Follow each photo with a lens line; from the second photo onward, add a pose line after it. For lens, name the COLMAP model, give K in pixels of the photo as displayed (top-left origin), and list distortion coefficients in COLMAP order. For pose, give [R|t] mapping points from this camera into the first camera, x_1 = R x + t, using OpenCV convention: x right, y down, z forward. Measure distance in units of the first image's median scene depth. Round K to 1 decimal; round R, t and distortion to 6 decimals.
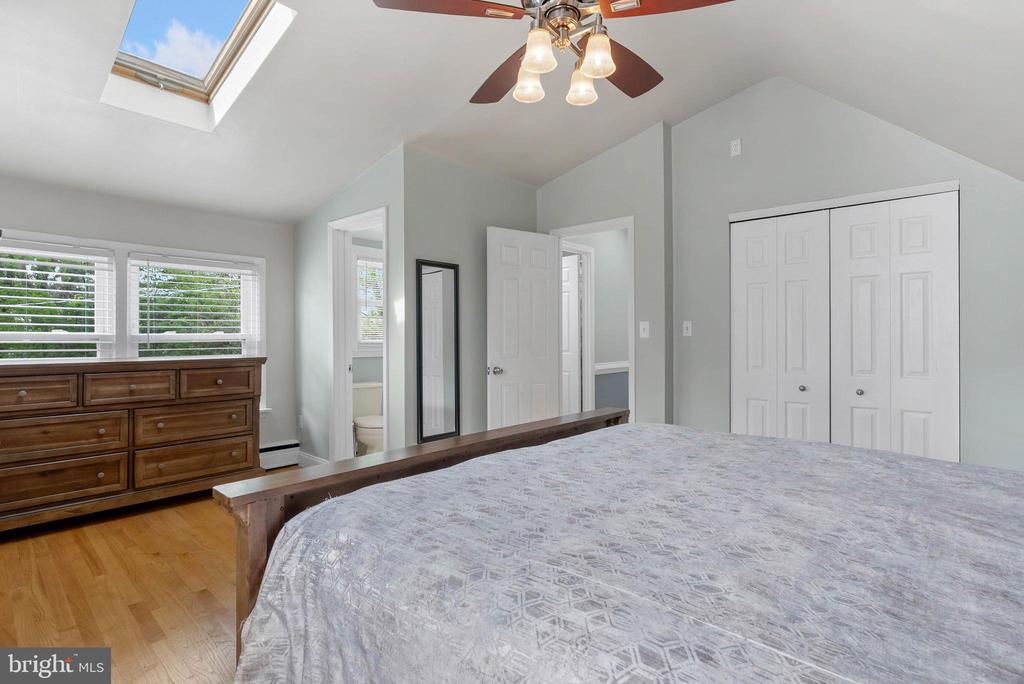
lens RADIAL K [[479.9, 0, 512.0], [0, 479.9, 342.0], [0, 0, 1]] dist [-0.000896, -0.000114]
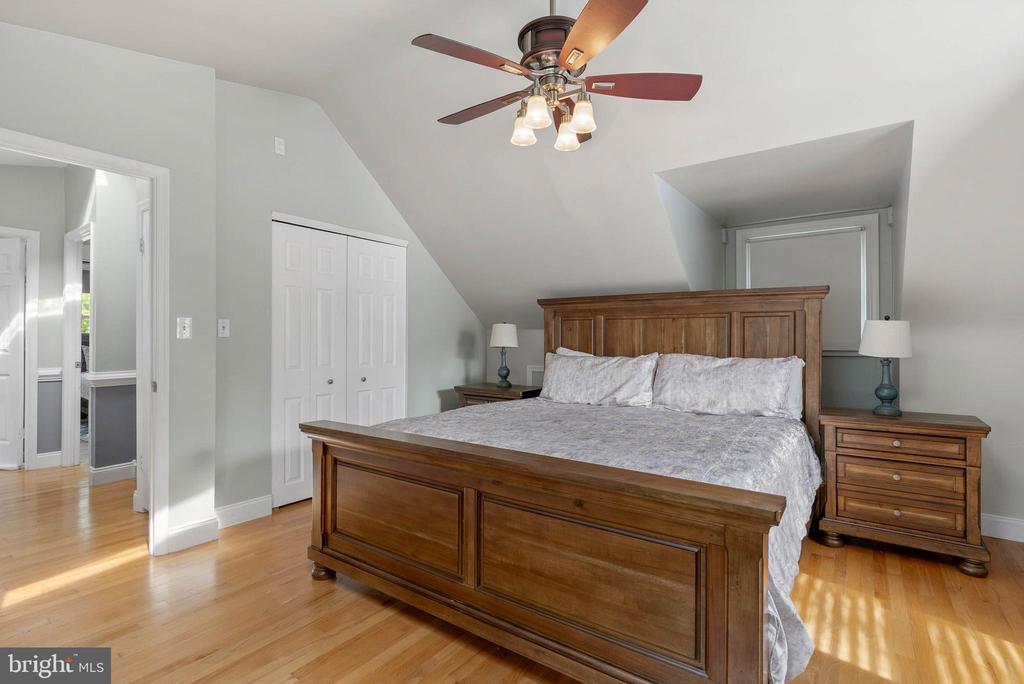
lens RADIAL K [[479.9, 0, 512.0], [0, 479.9, 342.0], [0, 0, 1]] dist [-0.000896, -0.000114]
pose [[-0.094745, -0.002279, 0.995499, -0.603366], [0.012815, 0.999912, 0.003509, 0.000897], [-0.995419, 0.013090, -0.094708, 0.667277]]
